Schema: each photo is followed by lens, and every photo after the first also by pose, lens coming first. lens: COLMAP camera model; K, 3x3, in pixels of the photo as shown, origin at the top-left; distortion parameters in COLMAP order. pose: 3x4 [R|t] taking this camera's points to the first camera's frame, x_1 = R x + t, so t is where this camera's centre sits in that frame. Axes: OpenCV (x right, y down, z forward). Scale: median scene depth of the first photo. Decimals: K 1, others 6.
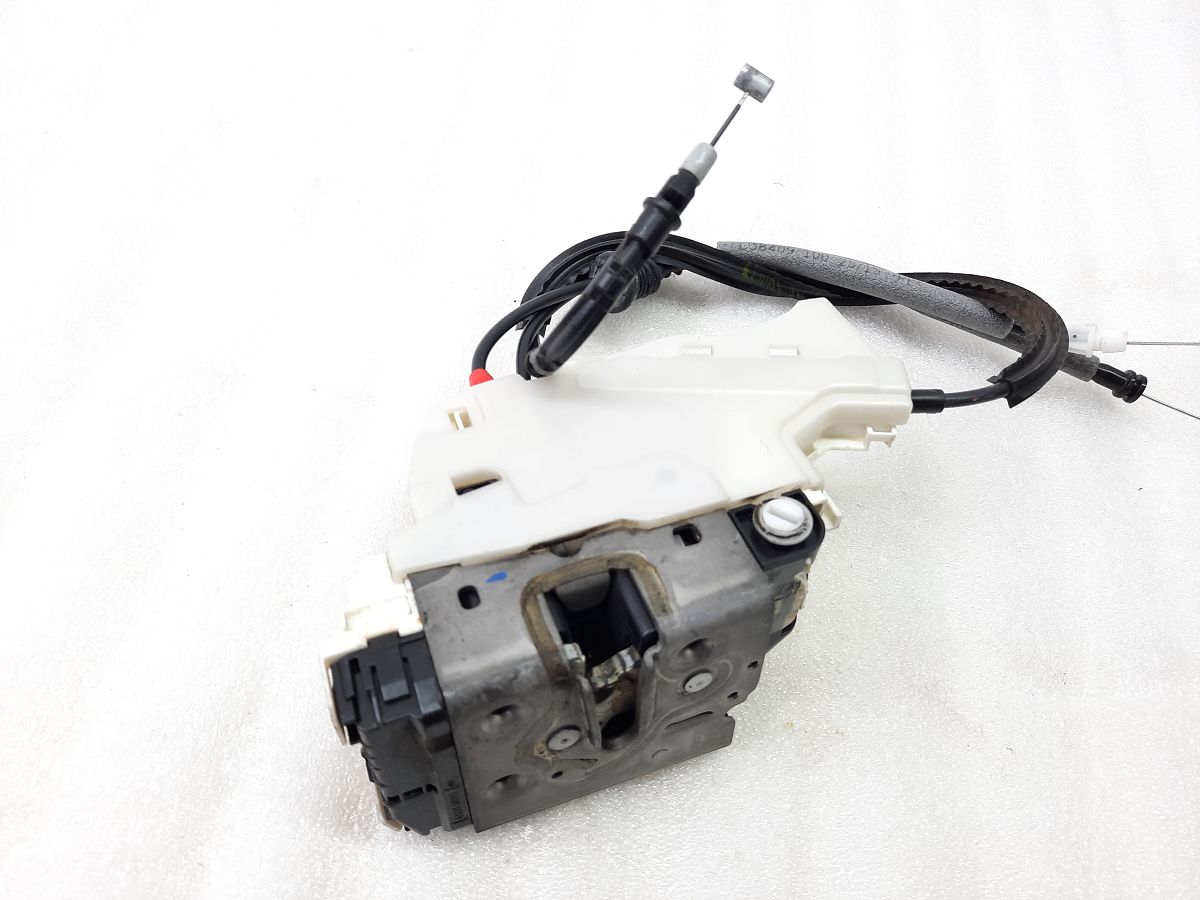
lens RADIAL K [[878.4, 0, 601.9], [0, 878.4, 444.8], [0, 0, 1]] dist [-0.014953, -0.019778]
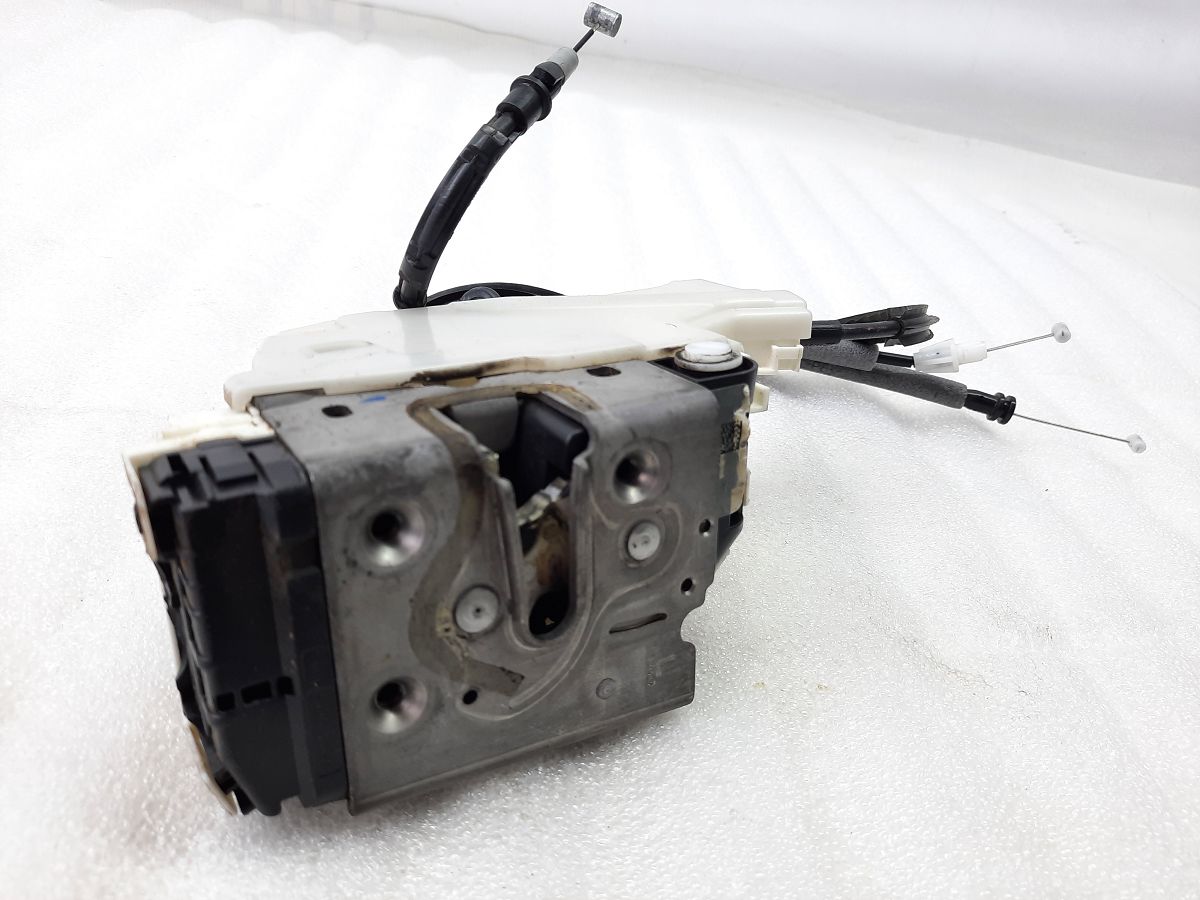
lens RADIAL K [[878.4, 0, 606.4], [0, 878.4, 455.5], [0, 0, 1]] dist [-0.014953, -0.019778]
pose [[0.978946, -0.070596, 0.191522, -0.068959], [0.143315, 0.905838, -0.398645, 0.527153], [-0.145345, 0.417700, 0.896884, 0.287083]]
